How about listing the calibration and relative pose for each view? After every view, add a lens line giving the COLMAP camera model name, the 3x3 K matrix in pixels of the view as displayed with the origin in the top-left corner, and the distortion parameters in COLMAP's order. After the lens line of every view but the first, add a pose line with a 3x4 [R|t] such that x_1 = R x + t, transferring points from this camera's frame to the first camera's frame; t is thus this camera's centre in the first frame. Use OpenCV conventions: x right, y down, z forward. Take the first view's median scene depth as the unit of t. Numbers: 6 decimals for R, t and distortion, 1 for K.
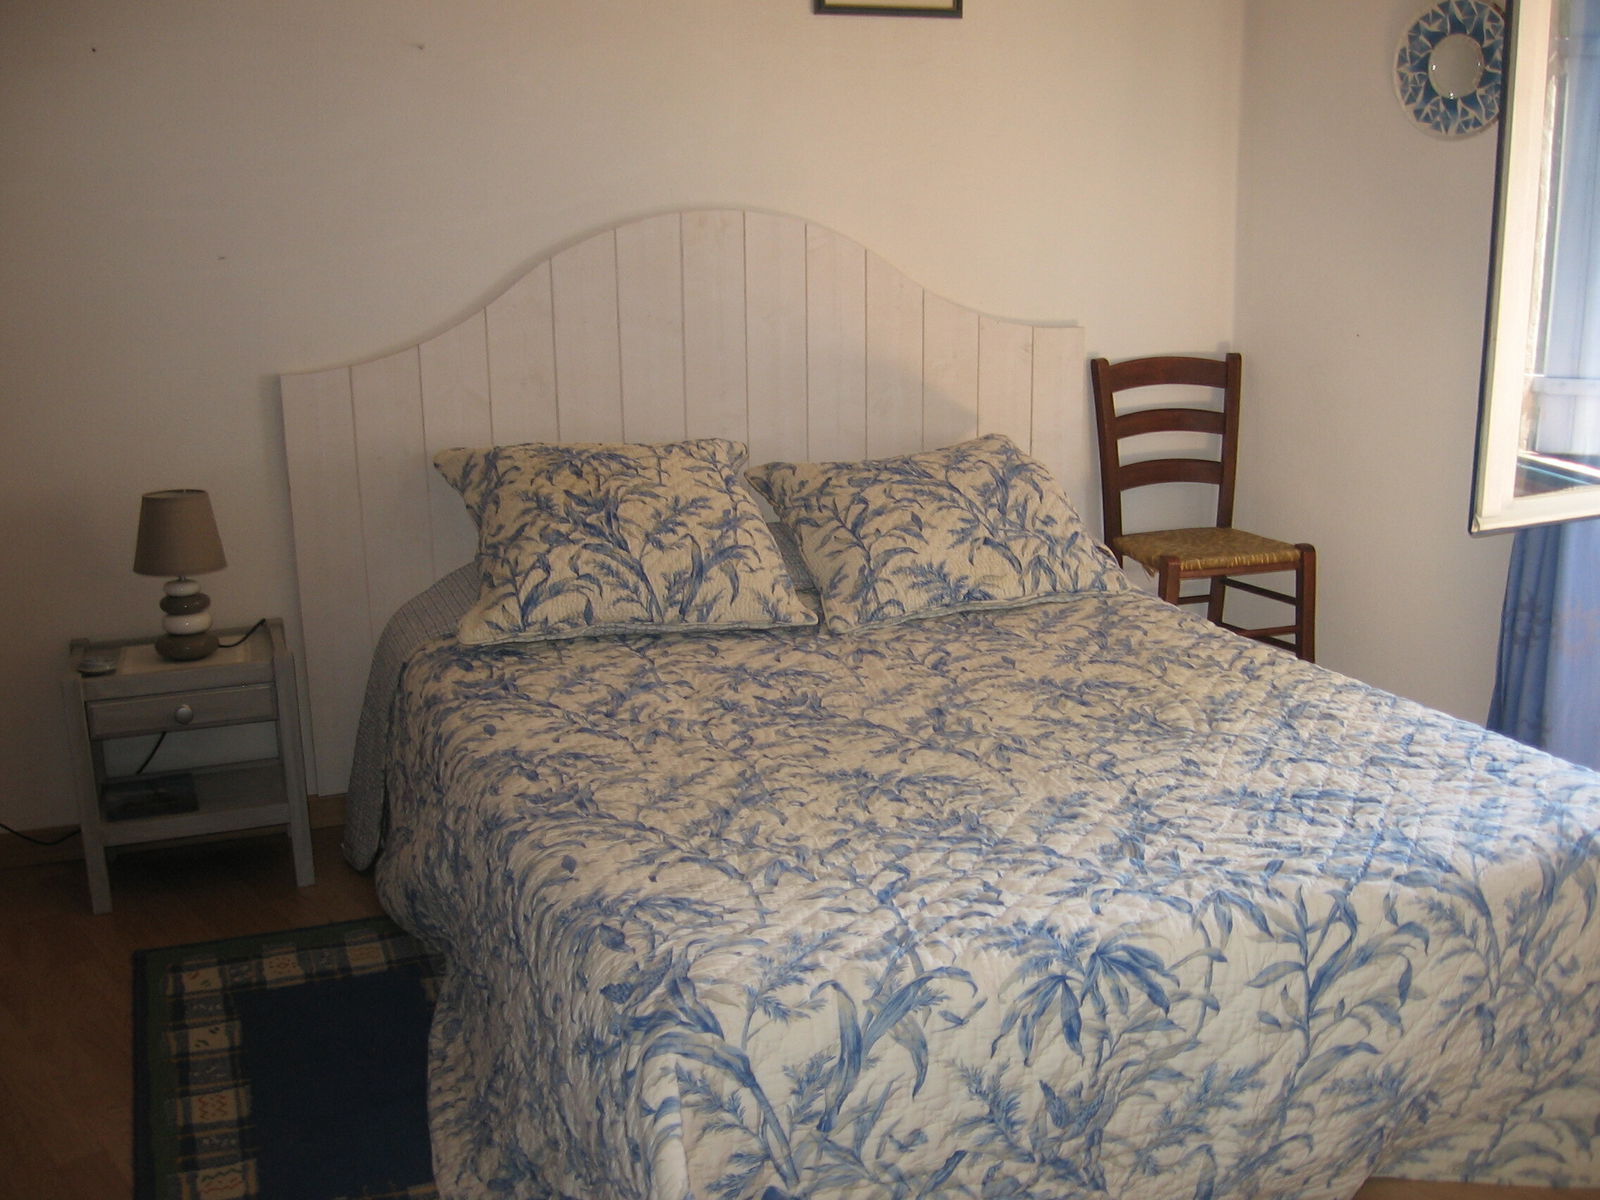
lens RADIAL K [[1683.6, 0, 800.0], [0, 1683.6, 600.0], [0, 0, 1]] dist [-0.133092, 0.044993]
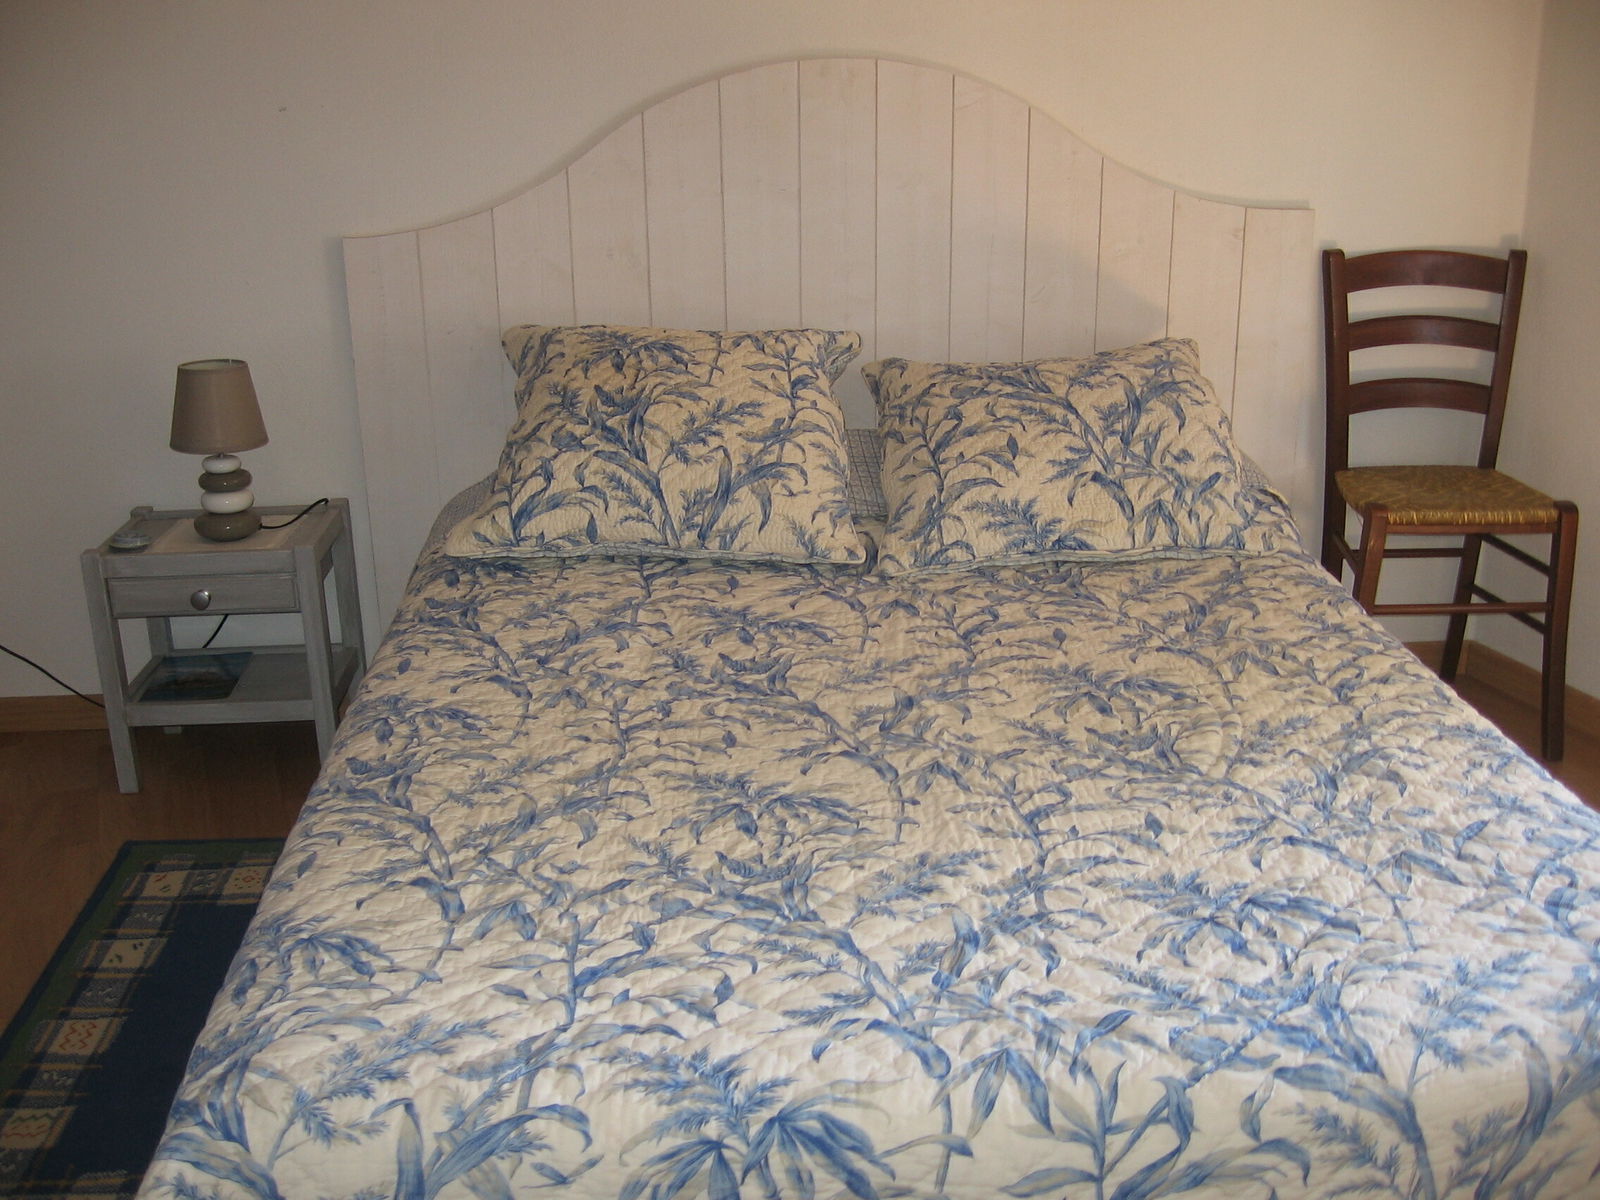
lens RADIAL K [[1683.6, 0, 800.0], [0, 1683.6, 600.0], [0, 0, 1]] dist [-0.133092, 0.044993]
pose [[0.953585, 0.099436, -0.284233, 0.251780], [-0.069929, 0.991226, 0.112164, -0.068069], [0.292892, -0.087081, 0.952172, 0.212013]]
